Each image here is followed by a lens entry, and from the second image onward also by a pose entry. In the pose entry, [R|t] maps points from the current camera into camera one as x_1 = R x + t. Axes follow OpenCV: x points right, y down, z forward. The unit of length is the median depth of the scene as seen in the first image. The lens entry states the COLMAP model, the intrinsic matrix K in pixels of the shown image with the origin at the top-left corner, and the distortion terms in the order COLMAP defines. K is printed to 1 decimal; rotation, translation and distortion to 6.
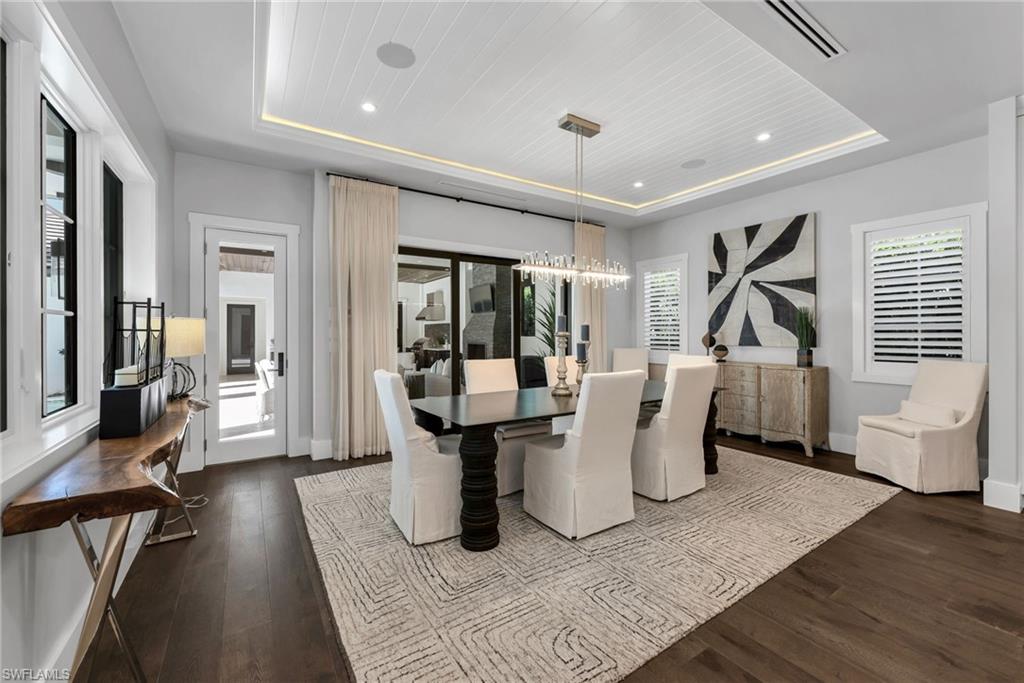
lens RADIAL K [[409.5, 0, 513.9], [0, 409.5, 334.9], [0, 0, 1]] dist [-0.000806, 0.000610]
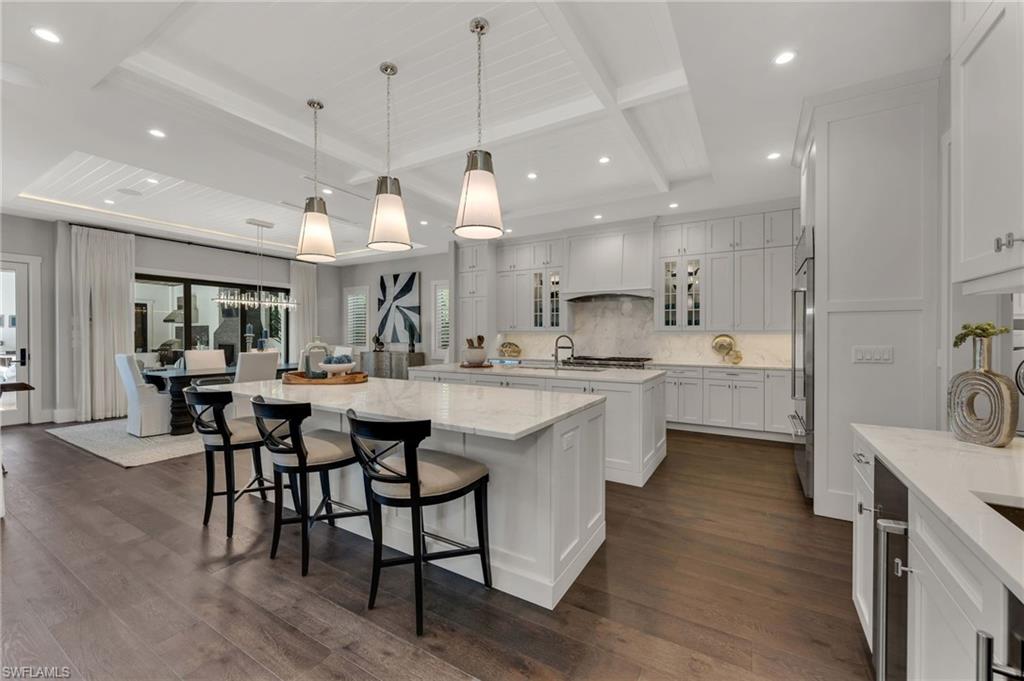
lens RADIAL K [[409.5, 0, 510.5], [0, 409.5, 341.1], [0, 0, 1]] dist [-0.000806, 0.000610]
pose [[0.900719, -0.003379, 0.434389, 0.261030], [-0.000362, 0.999964, 0.008531, 0.005840], [-0.434402, -0.007841, 0.900685, -0.808650]]
